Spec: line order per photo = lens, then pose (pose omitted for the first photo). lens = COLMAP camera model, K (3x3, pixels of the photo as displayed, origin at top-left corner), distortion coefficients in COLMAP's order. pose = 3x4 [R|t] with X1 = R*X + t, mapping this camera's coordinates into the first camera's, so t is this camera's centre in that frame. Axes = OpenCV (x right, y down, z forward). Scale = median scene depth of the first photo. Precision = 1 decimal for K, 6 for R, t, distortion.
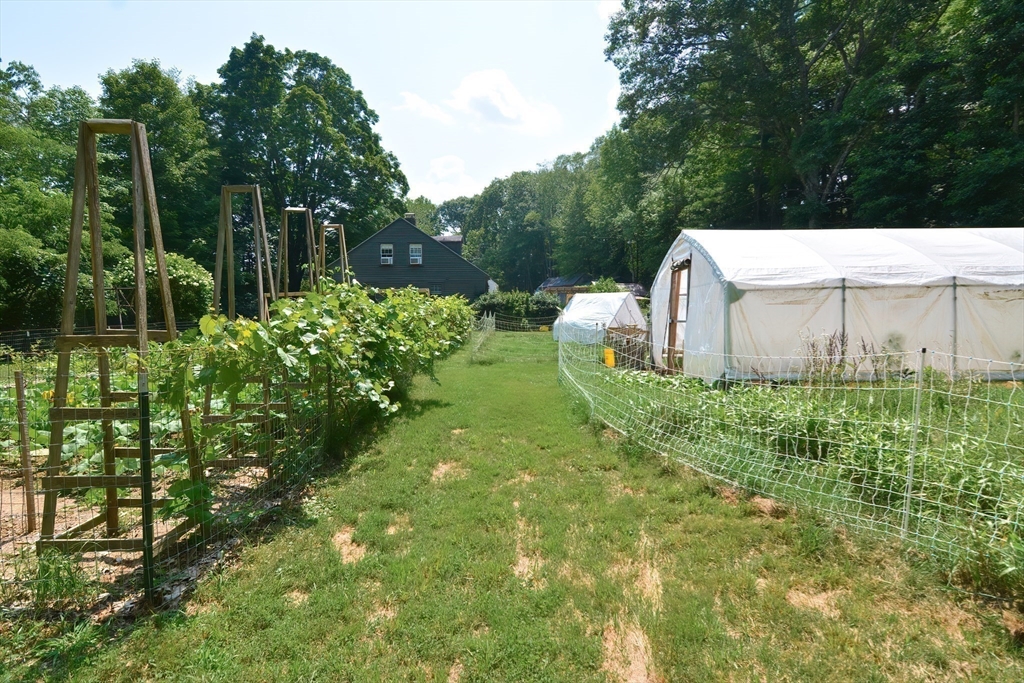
lens RADIAL K [[505.8, 0, 512.0], [0, 505.8, 341.5], [0, 0, 1]] dist [-0.001528, -0.000589]
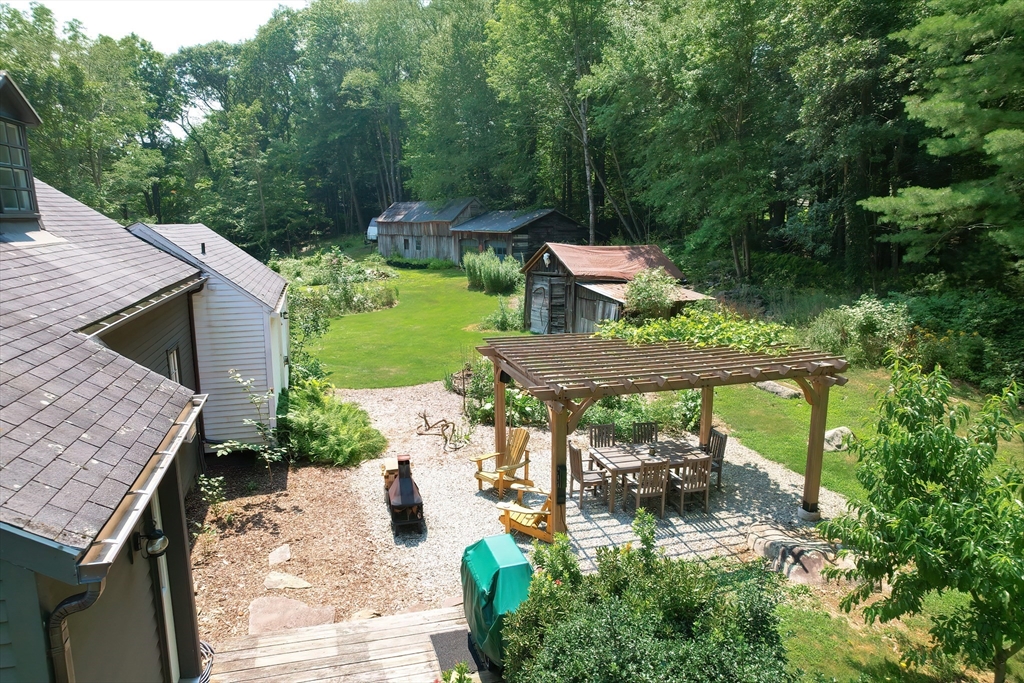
lens RADIAL K [[644.7, 0, 512.0], [0, 644.7, 341.5], [0, 0, 1]] dist [-0.109528, 0.112927]
pose [[0.958509, -0.057399, 0.279222, -0.003762], [0.022770, 0.991805, 0.125717, -0.051341], [-0.284150, -0.114143, 0.951961, 0.265198]]
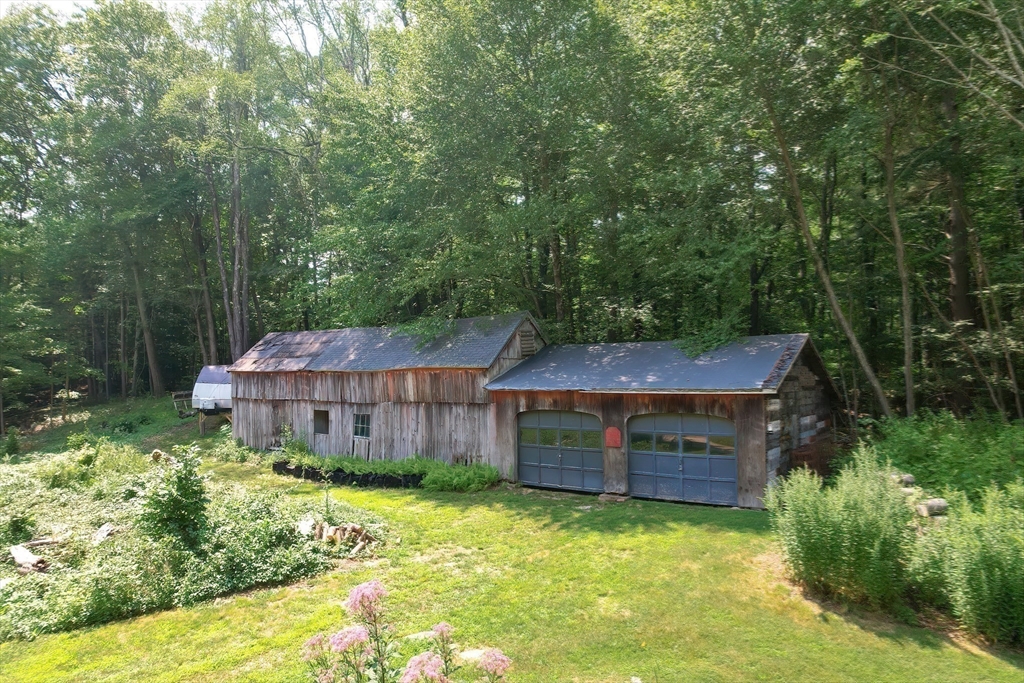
lens RADIAL K [[644.7, 0, 512.0], [0, 644.7, 341.5], [0, 0, 1]] dist [-0.109528, 0.112927]
pose [[0.807784, 0.018787, 0.589180, -0.016785], [0.051660, 0.993390, -0.102503, -0.070018], [-0.587211, 0.113237, 0.801474, 0.611458]]
